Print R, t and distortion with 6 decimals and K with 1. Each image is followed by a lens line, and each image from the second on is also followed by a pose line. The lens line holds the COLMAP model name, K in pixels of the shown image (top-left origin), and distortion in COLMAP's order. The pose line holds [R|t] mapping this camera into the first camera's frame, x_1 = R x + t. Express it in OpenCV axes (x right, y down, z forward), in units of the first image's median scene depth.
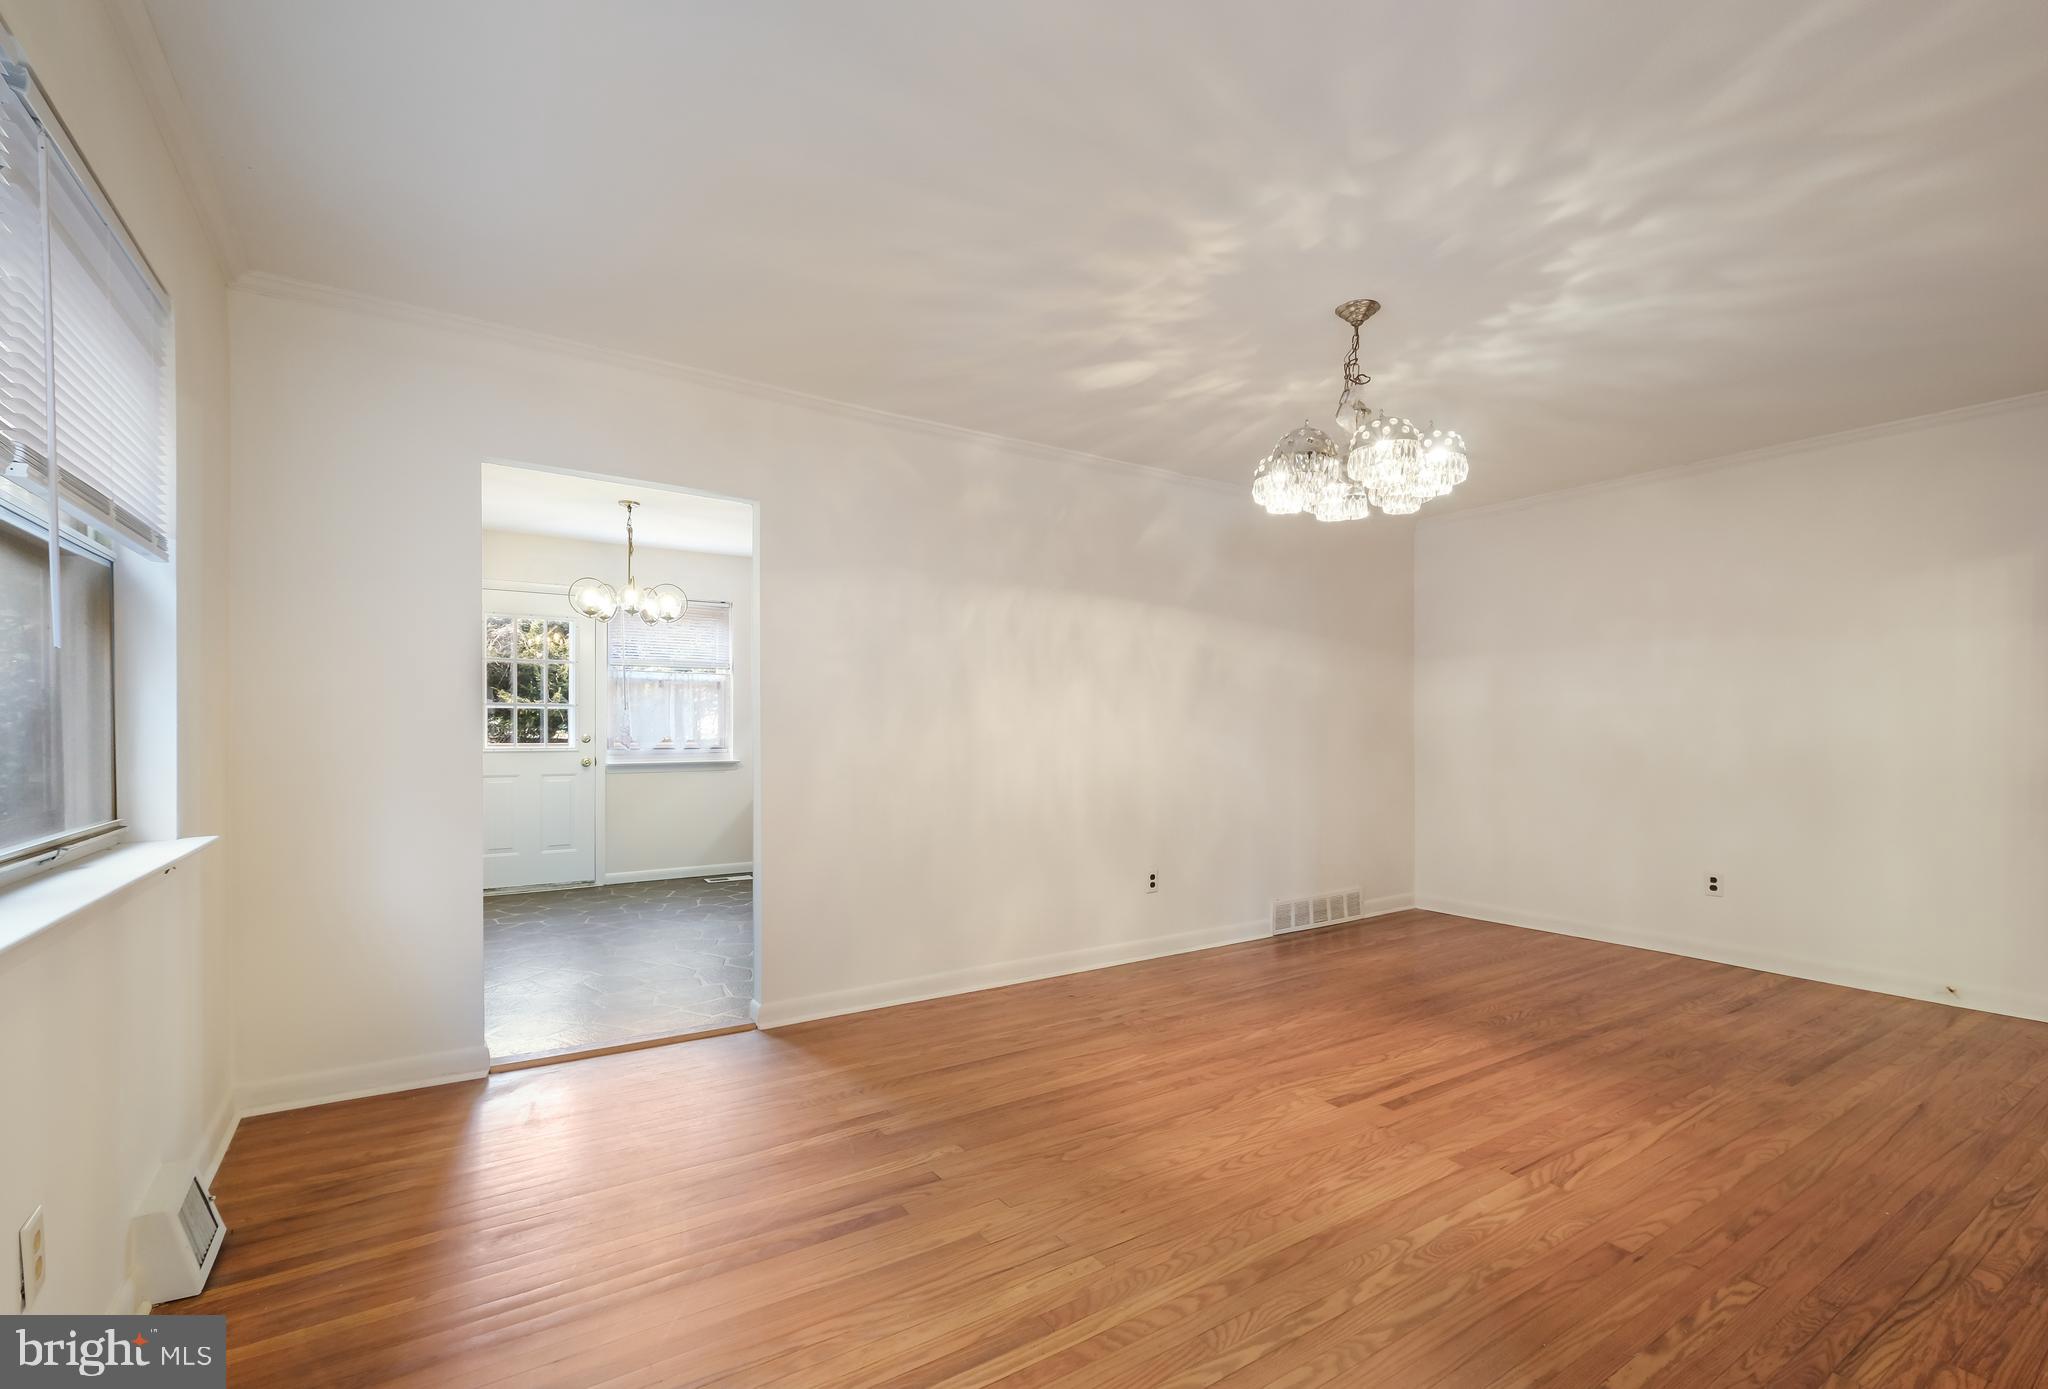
lens RADIAL K [[907.4, 0, 1025.4], [0, 907.4, 741.7], [0, 0, 1]] dist [0.004195, 0.001127]
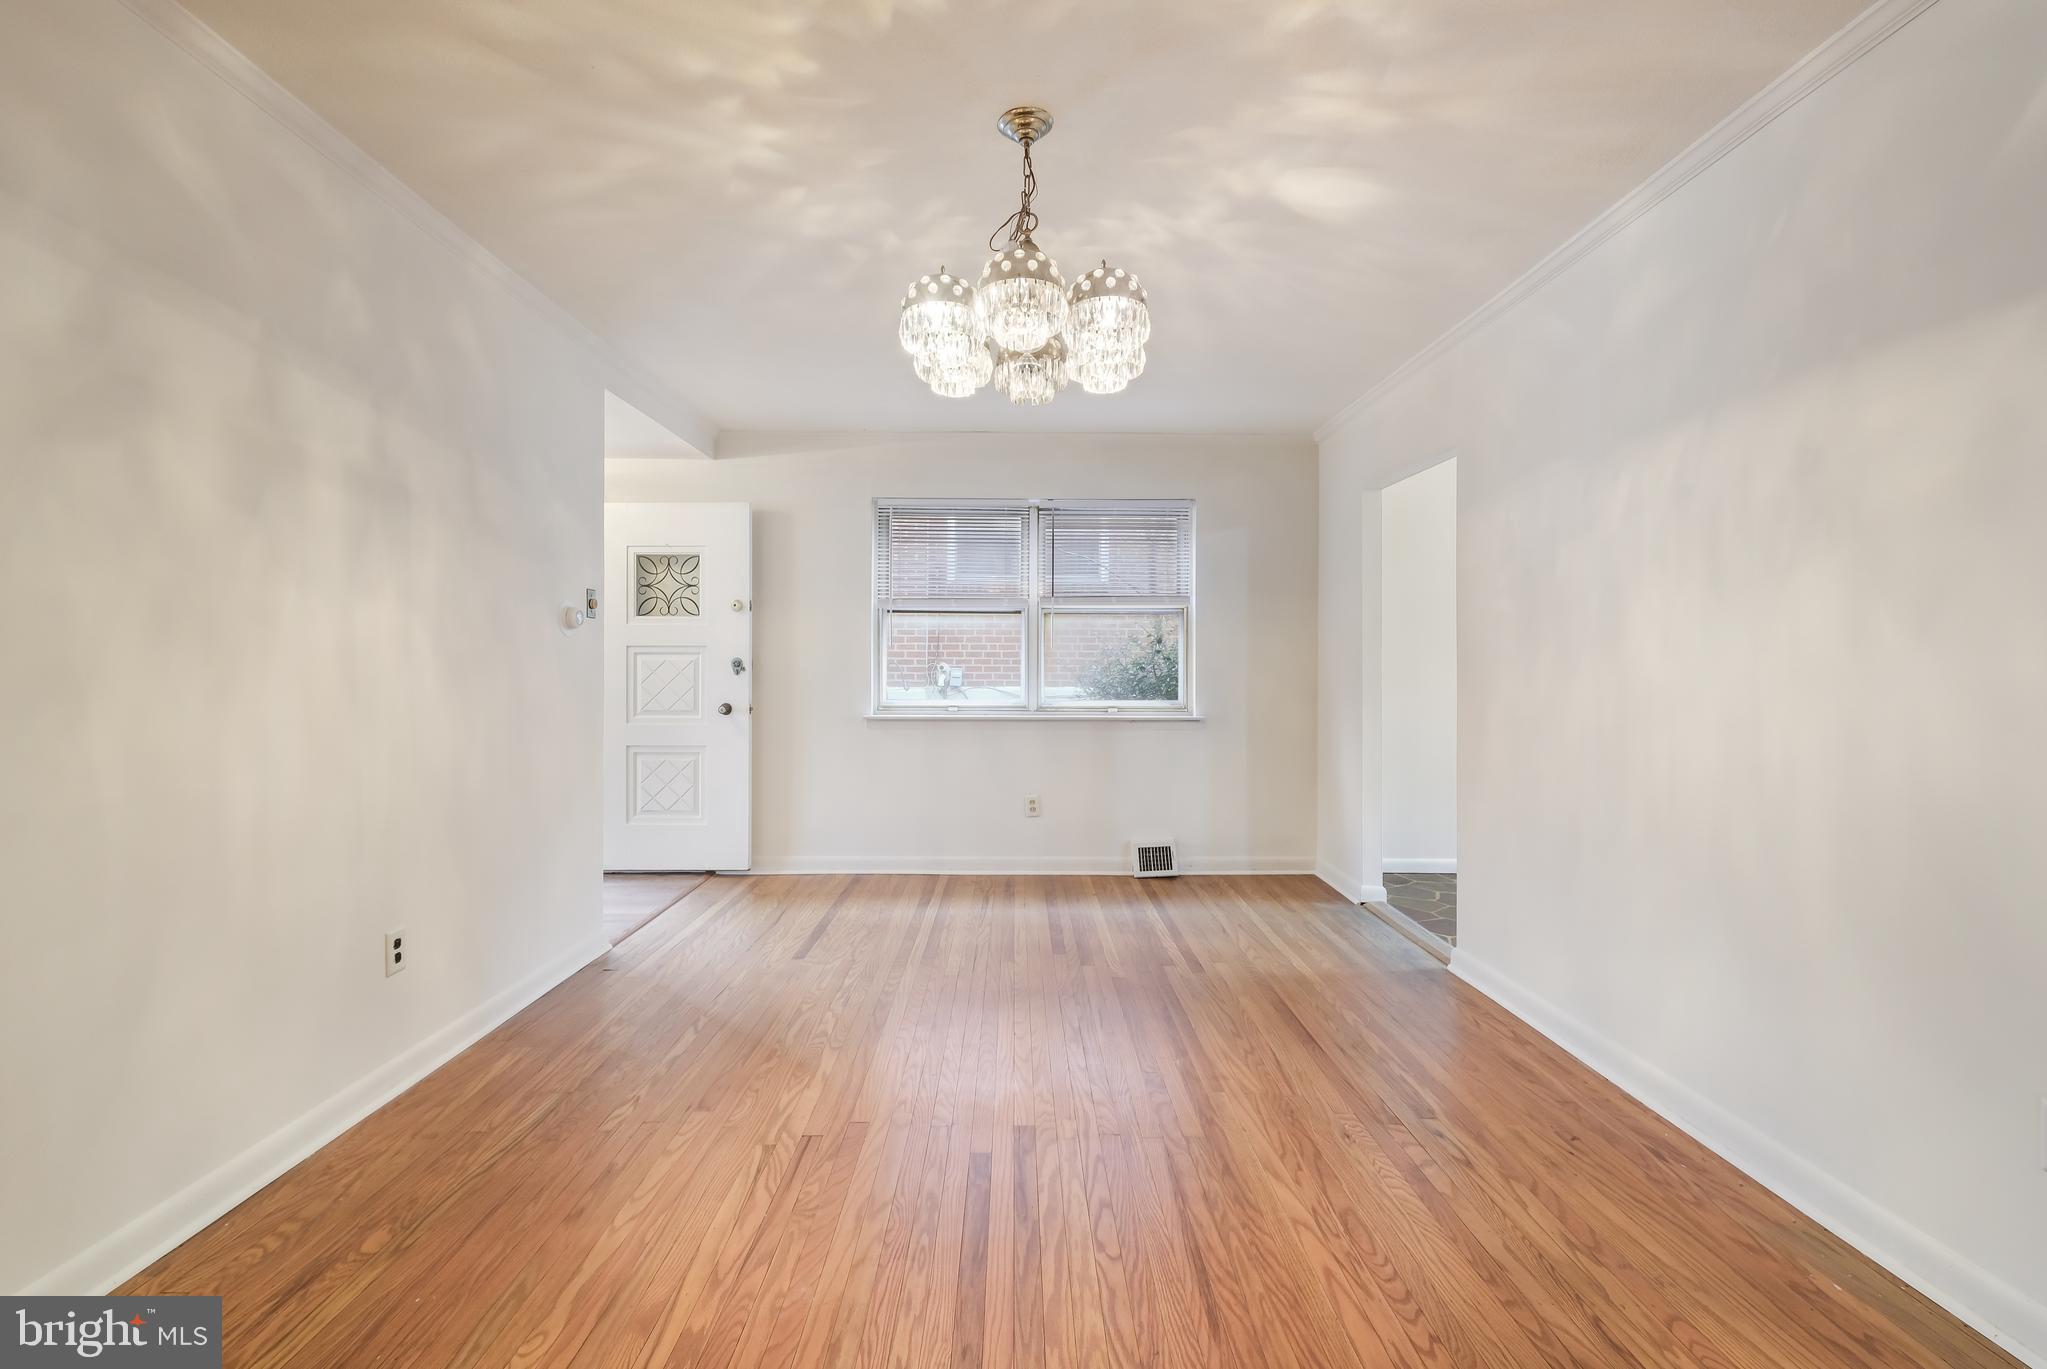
lens RADIAL K [[892.1, 0, 1010.3], [0, 892.1, 690.7], [0, 0, 1]] dist [0.005906, 0.000035]
pose [[-0.551219, 0.012779, -0.834263, 0.996656], [-0.017615, 0.999482, 0.026949, -0.015231], [0.834175, 0.029550, -0.550708, 1.400117]]
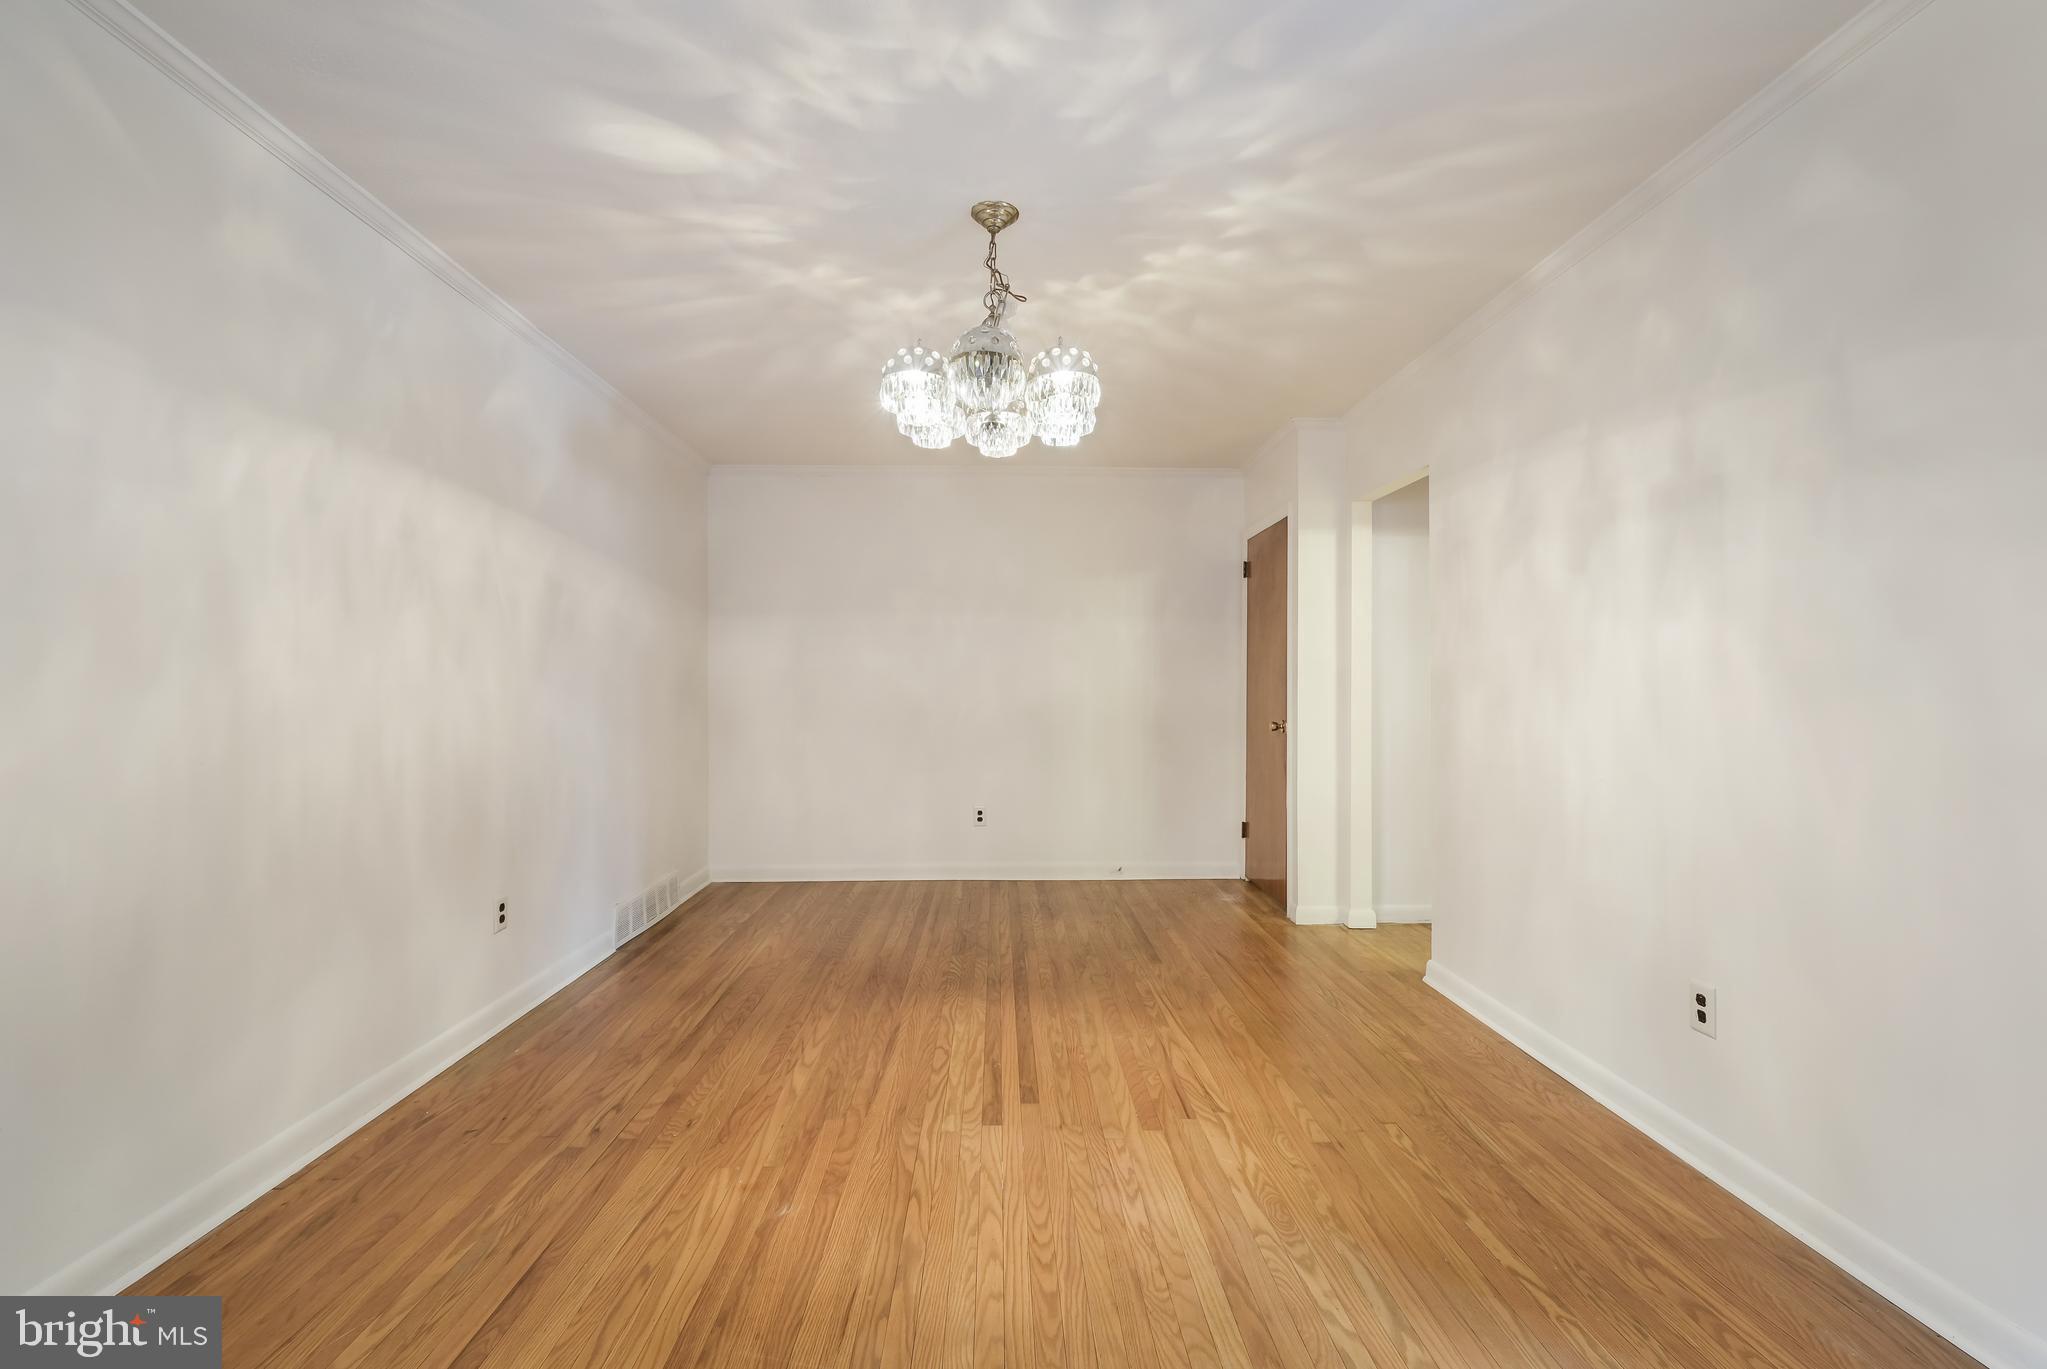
lens RADIAL K [[892.1, 0, 1010.3], [0, 892.1, 690.7], [0, 0, 1]] dist [0.005906, 0.000035]
pose [[0.534461, -0.003129, 0.845187, -0.359178], [0.014305, 0.999883, -0.005344, -0.005814], [-0.845072, 0.014947, 0.534443, 0.520734]]
